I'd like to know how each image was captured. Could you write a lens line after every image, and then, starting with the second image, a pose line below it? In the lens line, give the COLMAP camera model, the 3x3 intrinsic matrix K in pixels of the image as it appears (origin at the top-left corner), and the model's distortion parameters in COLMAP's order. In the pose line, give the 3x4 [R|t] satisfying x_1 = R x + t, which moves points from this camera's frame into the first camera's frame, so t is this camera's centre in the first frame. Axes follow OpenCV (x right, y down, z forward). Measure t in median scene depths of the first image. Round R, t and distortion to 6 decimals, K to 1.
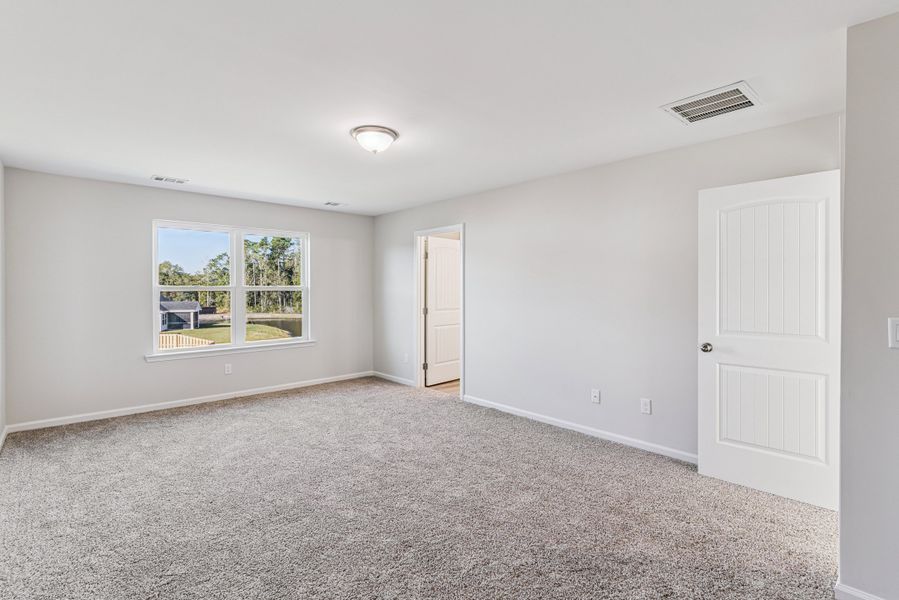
lens RADIAL K [[427.2, 0, 443.9], [0, 427.2, 296.4], [0, 0, 1]] dist [-0.000865, -0.000081]
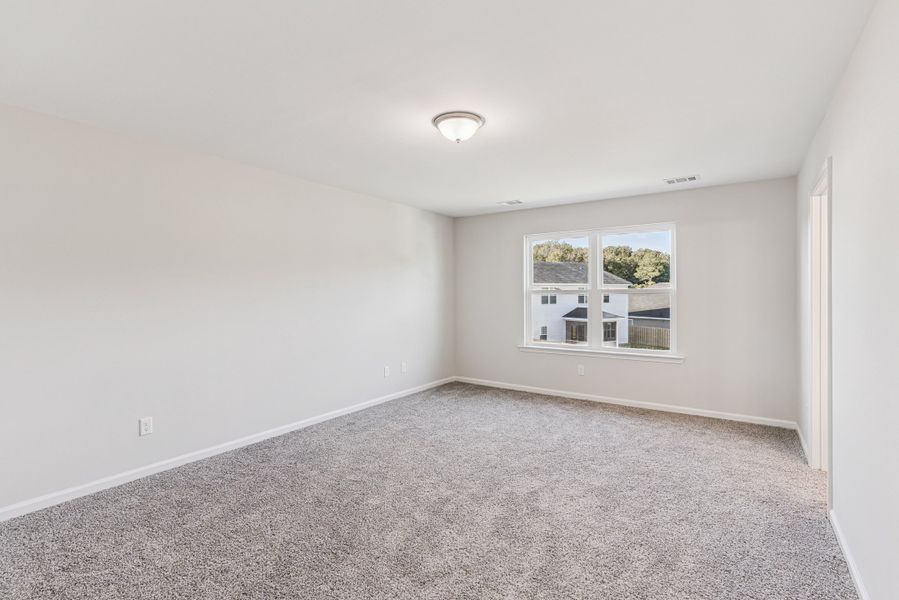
lens RADIAL K [[427.2, 0, 443.9], [0, 427.2, 296.4], [0, 0, 1]] dist [-0.000865, -0.000081]
pose [[0.217296, 0.008871, -0.976065, 0.543670], [-0.013353, 0.999892, 0.006115, -0.011797], [0.976014, 0.011705, 0.217391, 0.583856]]
